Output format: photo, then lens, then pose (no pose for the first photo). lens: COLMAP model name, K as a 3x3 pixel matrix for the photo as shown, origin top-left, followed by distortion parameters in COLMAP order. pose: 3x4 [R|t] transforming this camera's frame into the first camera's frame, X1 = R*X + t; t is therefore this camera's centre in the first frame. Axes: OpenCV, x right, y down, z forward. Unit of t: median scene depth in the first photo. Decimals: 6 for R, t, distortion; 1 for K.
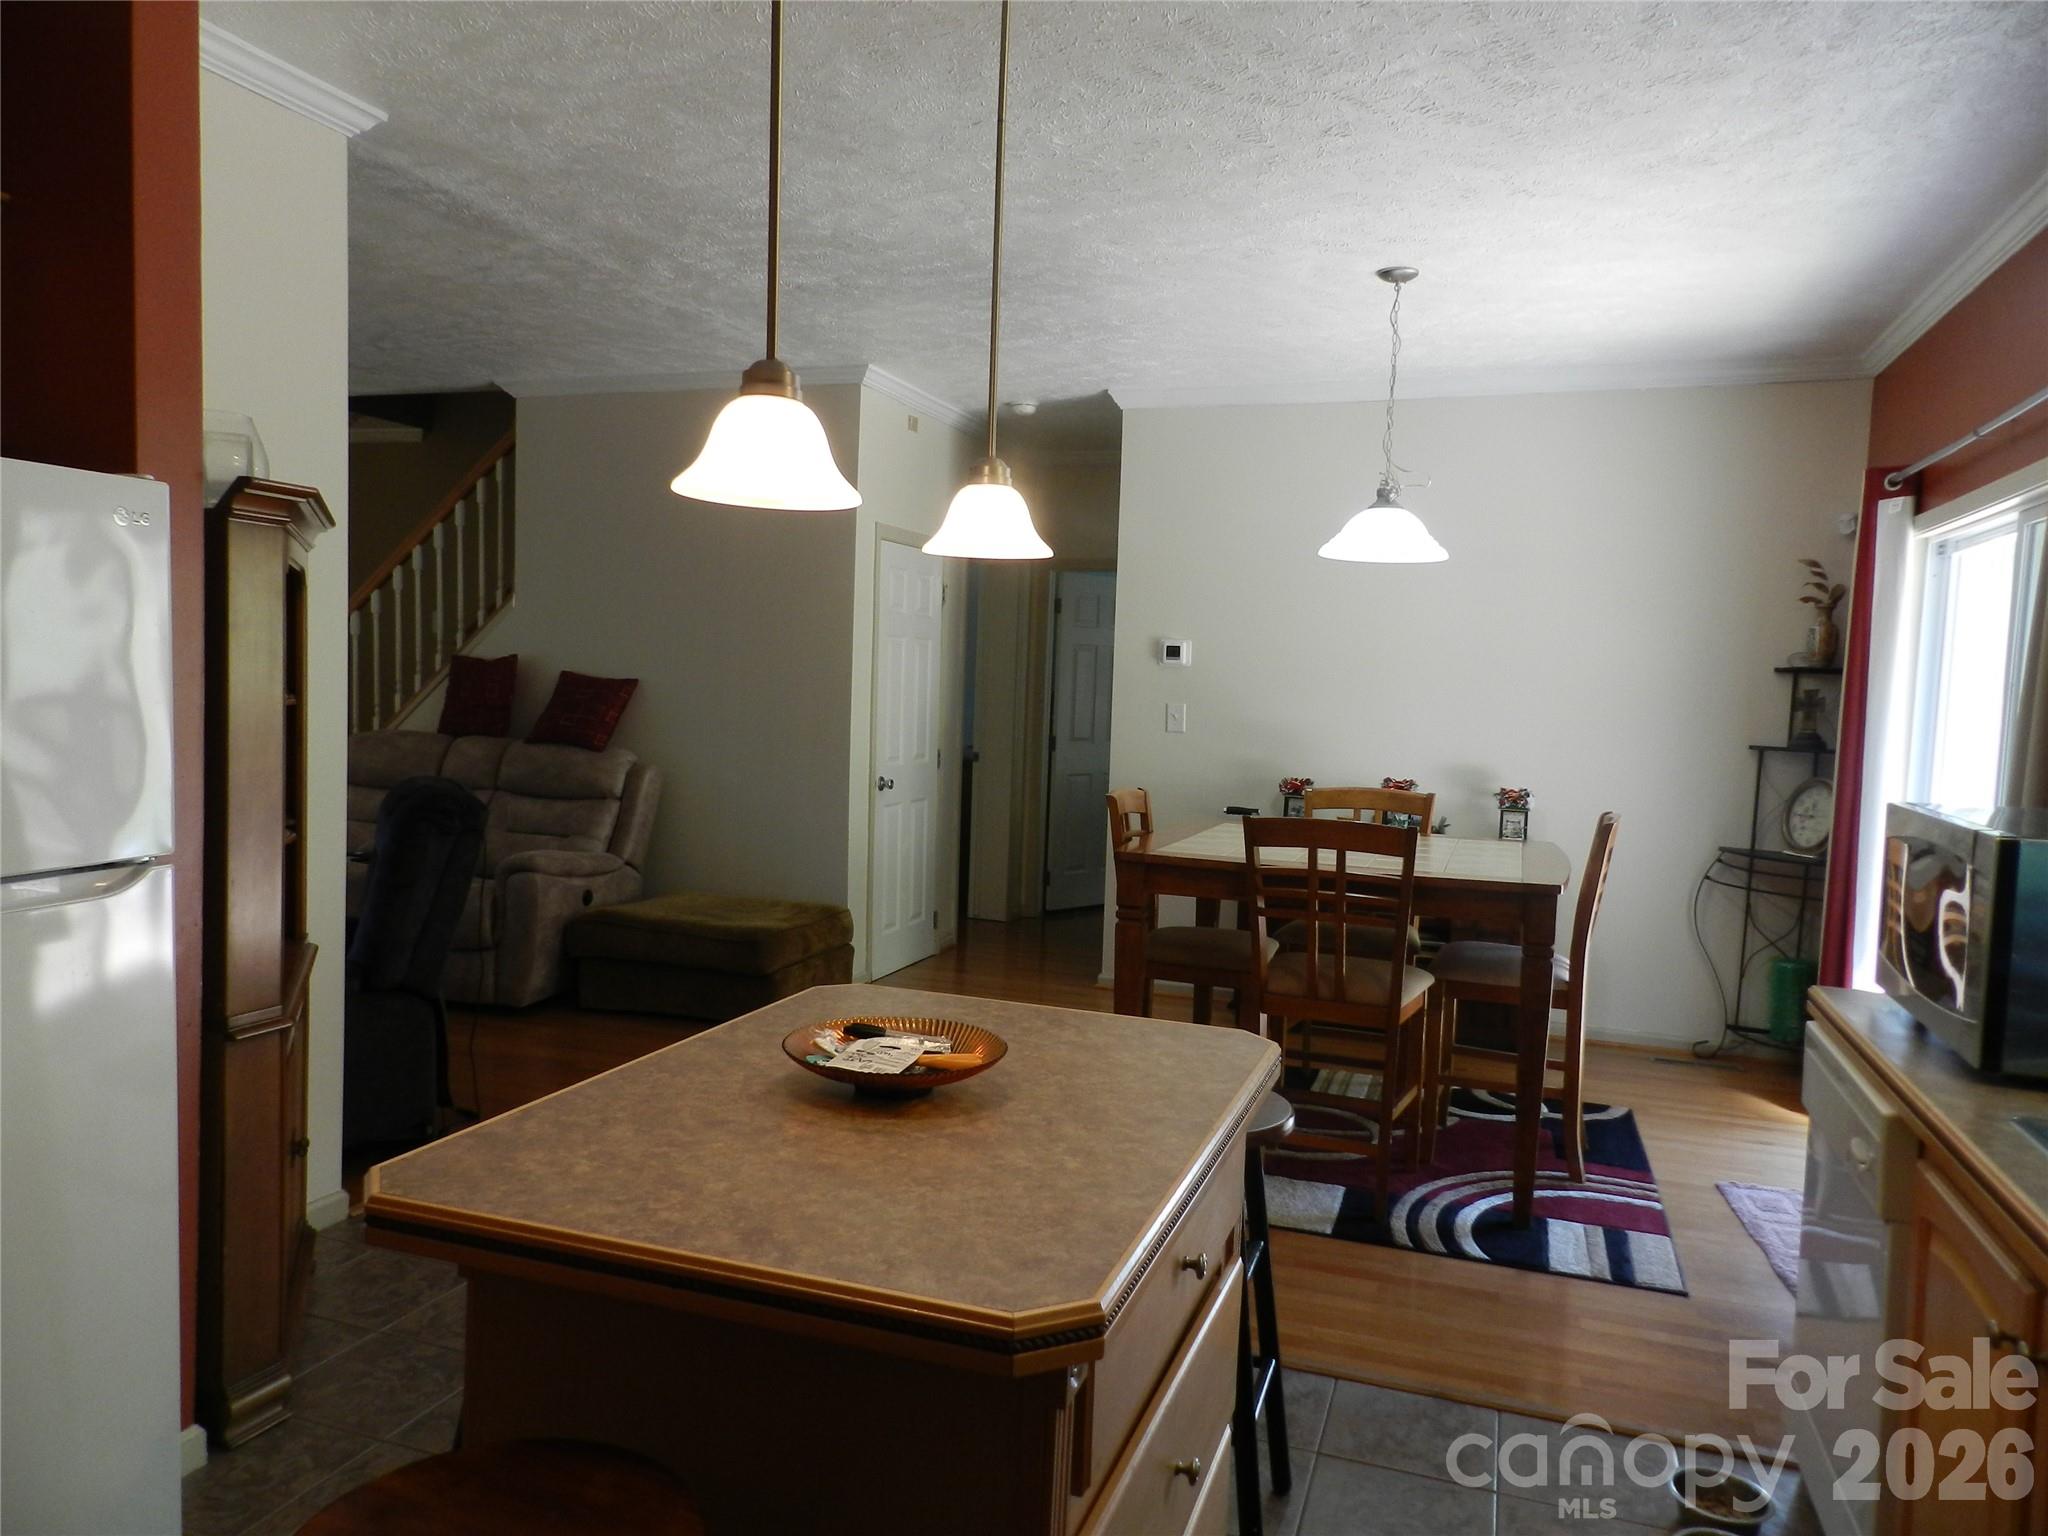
lens RADIAL K [[1394.9, 0, 1026.9], [0, 1394.9, 765.5], [0, 0, 1]] dist [0.025442, -0.003799]
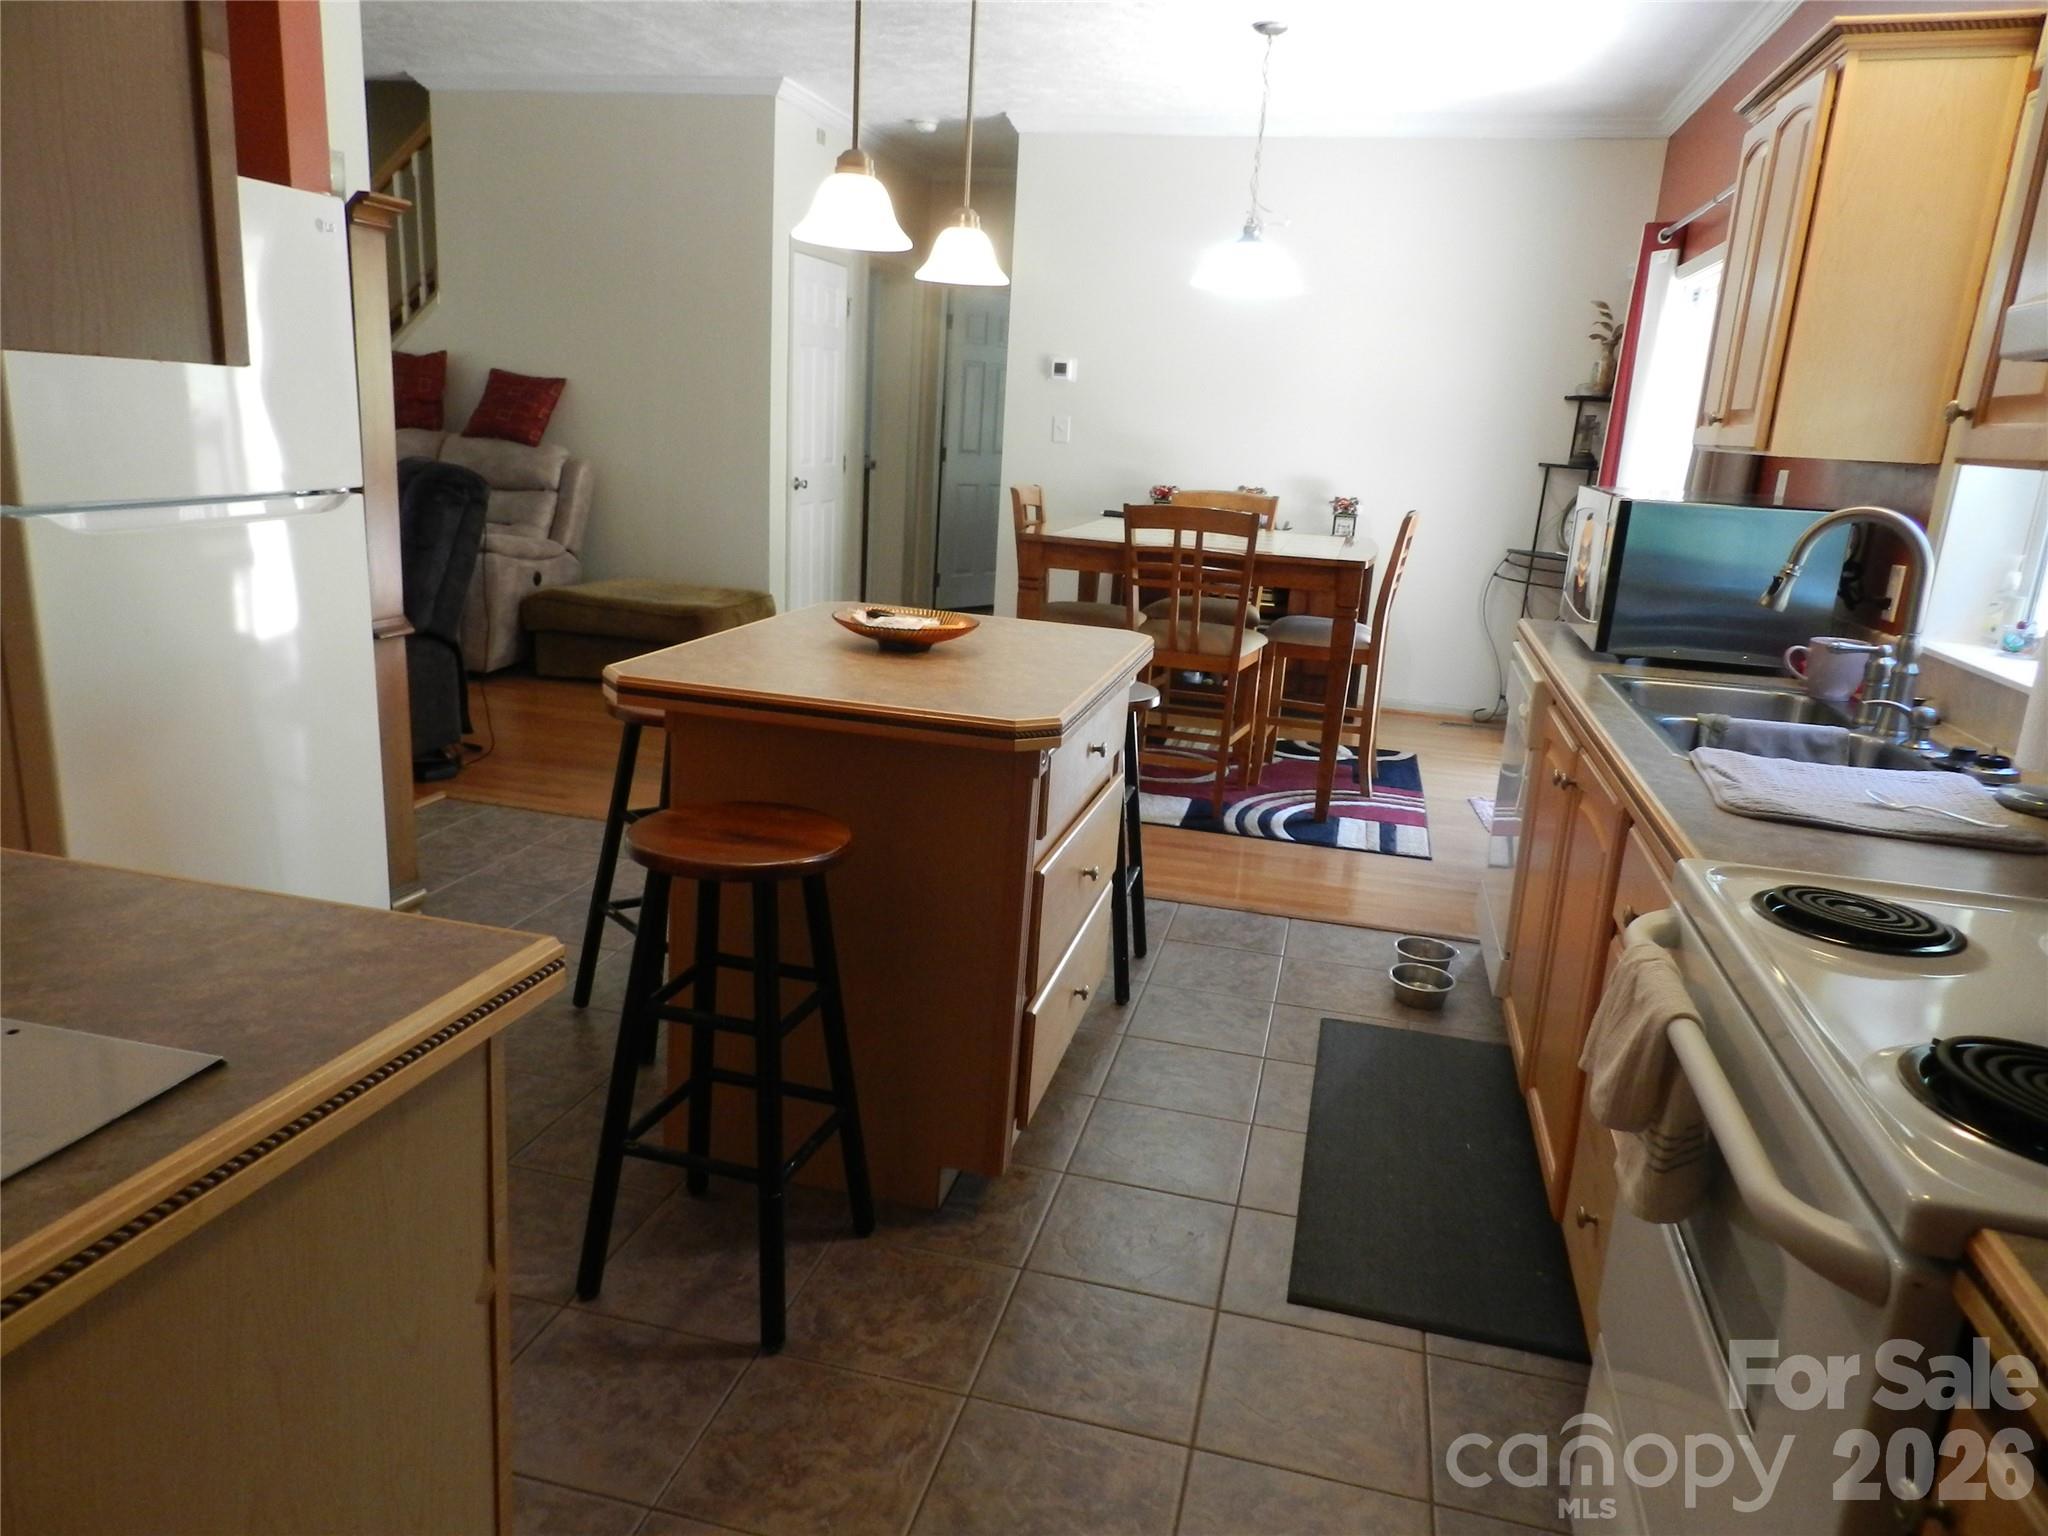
lens RADIAL K [[1394.9, 0, 1033.5], [0, 1394.9, 766.7], [0, 0, 1]] dist [0.025442, -0.003799]
pose [[0.994564, 0.000457, 0.104129, -0.040160], [-0.020437, 0.981398, 0.190896, 0.022750], [-0.102105, -0.191986, 0.976072, -0.184747]]
